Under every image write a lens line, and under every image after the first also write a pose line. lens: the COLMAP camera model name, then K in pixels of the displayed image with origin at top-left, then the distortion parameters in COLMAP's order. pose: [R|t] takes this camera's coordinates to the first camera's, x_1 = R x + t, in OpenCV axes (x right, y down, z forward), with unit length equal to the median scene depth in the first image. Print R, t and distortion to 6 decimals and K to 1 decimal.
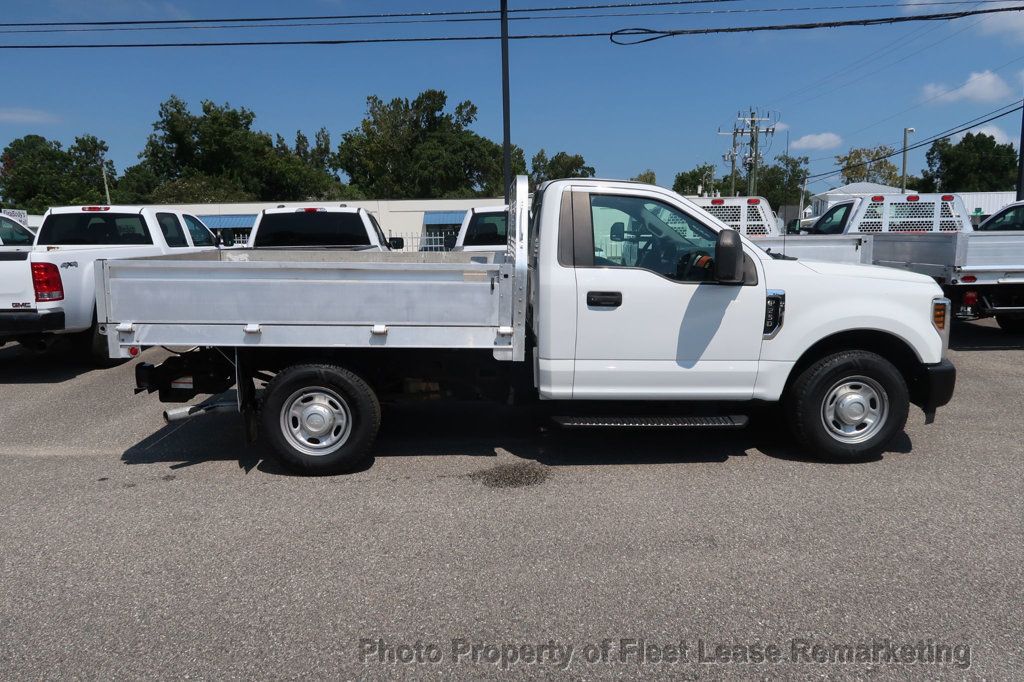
lens RADIAL K [[709.6, 0, 510.5], [0, 709.6, 343.4], [0, 0, 1]] dist [-0.034007, 0.021171]
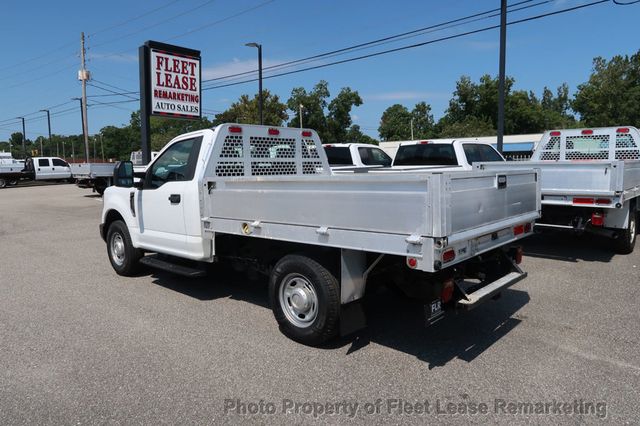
lens RADIAL K [[443.5, 0, 317.5], [0, 443.5, 216.2], [0, 0, 1]] dist [-0.034007, 0.021171]
pose [[0.701027, 0.090669, -0.707347, 0.357220], [-0.102861, 0.994368, 0.025517, -0.019106], [0.705677, 0.054870, 0.706406, 0.099037]]
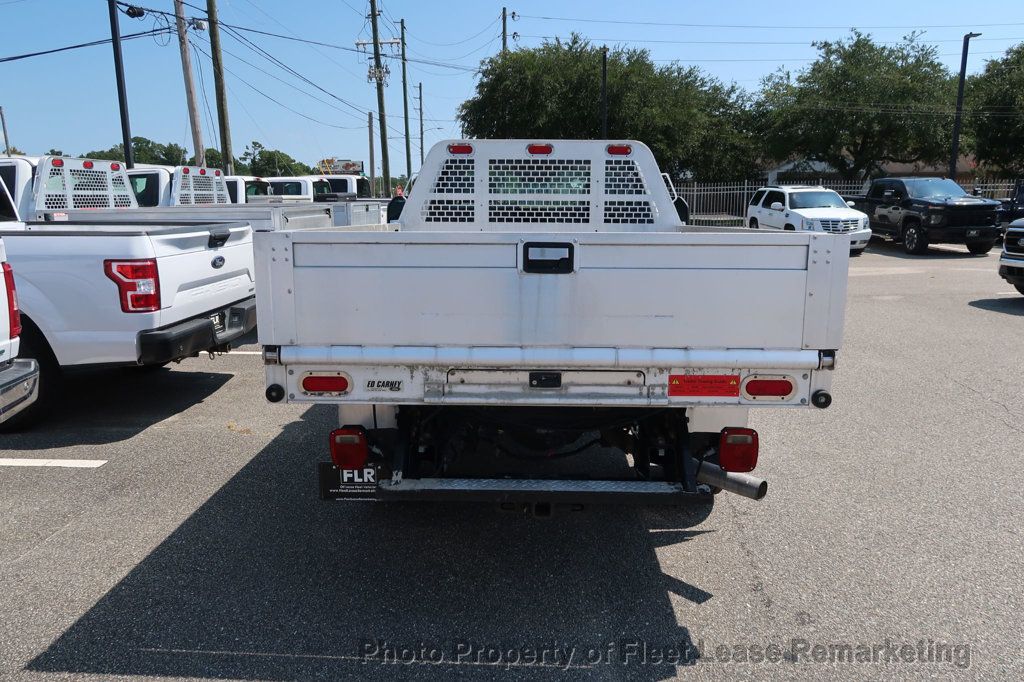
lens RADIAL K [[709.6, 0, 509.2], [0, 709.6, 339.5], [0, 0, 1]] dist [-0.034007, 0.021171]
pose [[0.062082, -0.182269, 0.981287, -0.327548], [0.160226, 0.972252, 0.170454, -0.049262], [-0.985126, 0.146645, 0.089564, 0.346902]]
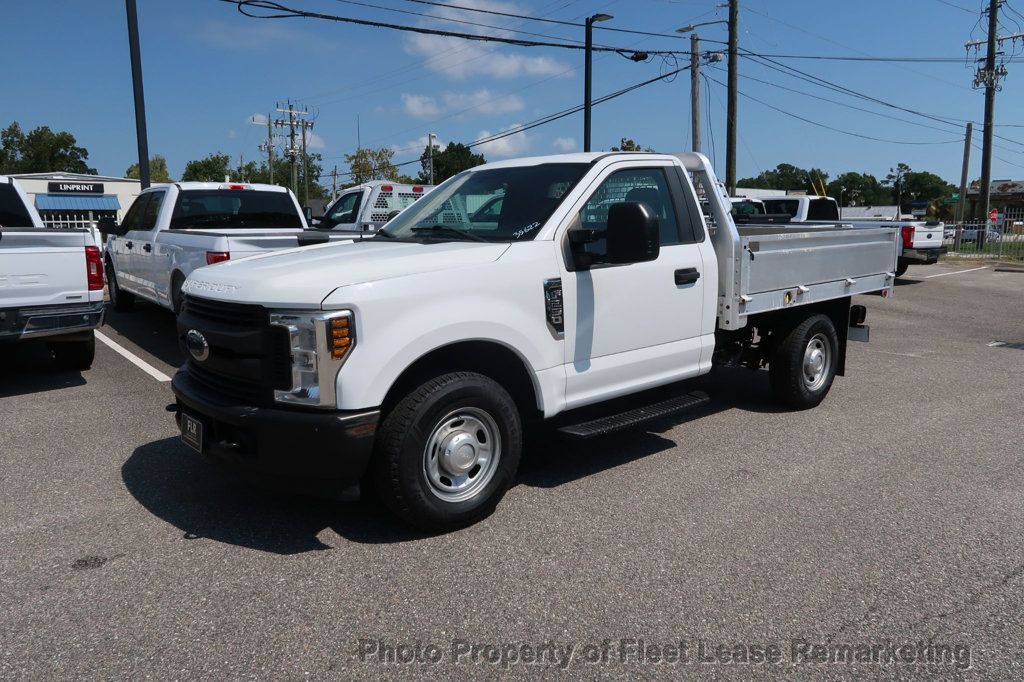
lens RADIAL K [[709.6, 0, 512.8], [0, 709.6, 342.4], [0, 0, 1]] dist [-0.034007, 0.021171]
pose [[0.787781, -0.085598, 0.609978, -0.170987], [0.081049, 0.996092, 0.035106, -0.002131], [-0.610599, 0.021783, 0.791640, 0.069968]]
